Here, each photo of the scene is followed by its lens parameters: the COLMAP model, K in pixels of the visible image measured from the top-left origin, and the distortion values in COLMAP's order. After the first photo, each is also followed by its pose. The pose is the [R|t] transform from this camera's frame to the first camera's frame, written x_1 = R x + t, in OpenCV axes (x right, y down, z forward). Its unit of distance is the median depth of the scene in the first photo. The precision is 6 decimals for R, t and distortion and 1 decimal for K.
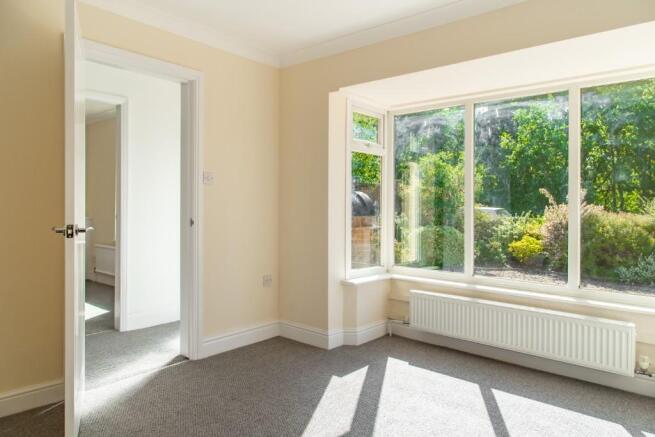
lens RADIAL K [[436.3, 0, 325.6], [0, 436.3, 212.7], [0, 0, 1]] dist [0.001408, 0.000997]
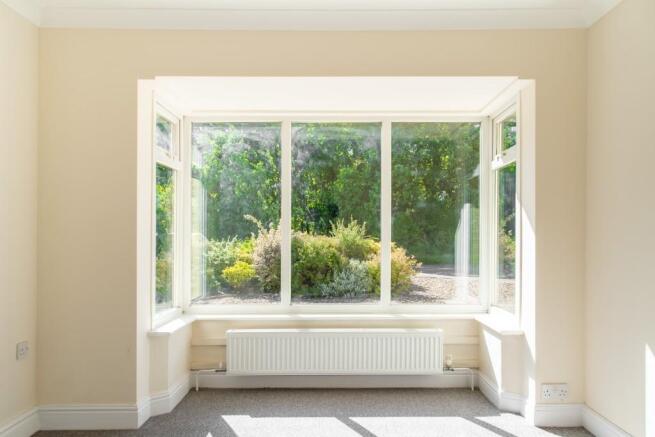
lens RADIAL K [[467.4, 0, 329.3], [0, 467.4, 237.2], [0, 0, 1]] dist [0.000692, 0.000344]
pose [[0.751270, -0.021179, 0.659655, -0.250120], [0.023321, 0.999713, 0.005537, -0.005321], [-0.659582, 0.011224, 0.751549, 0.180117]]
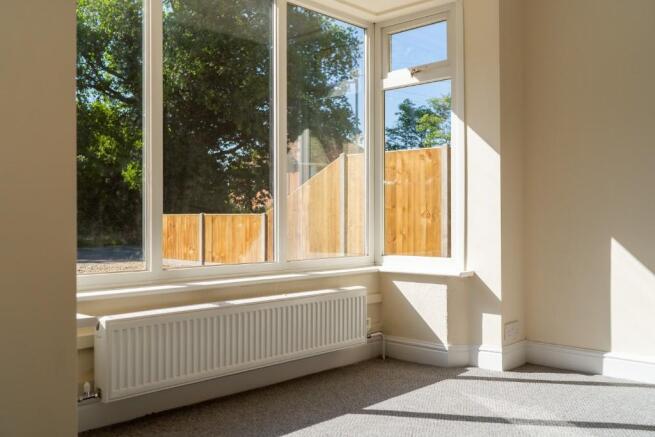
lens RADIAL K [[670.5, 0, 326.7], [0, 670.5, 206.8], [0, 0, 1]] dist [-0.041187, 0.019927]
pose [[0.012319, -0.008172, 0.999891, -0.479421], [0.007207, 0.999941, 0.008083, 0.056736], [-0.999898, 0.007107, 0.012378, 0.744238]]
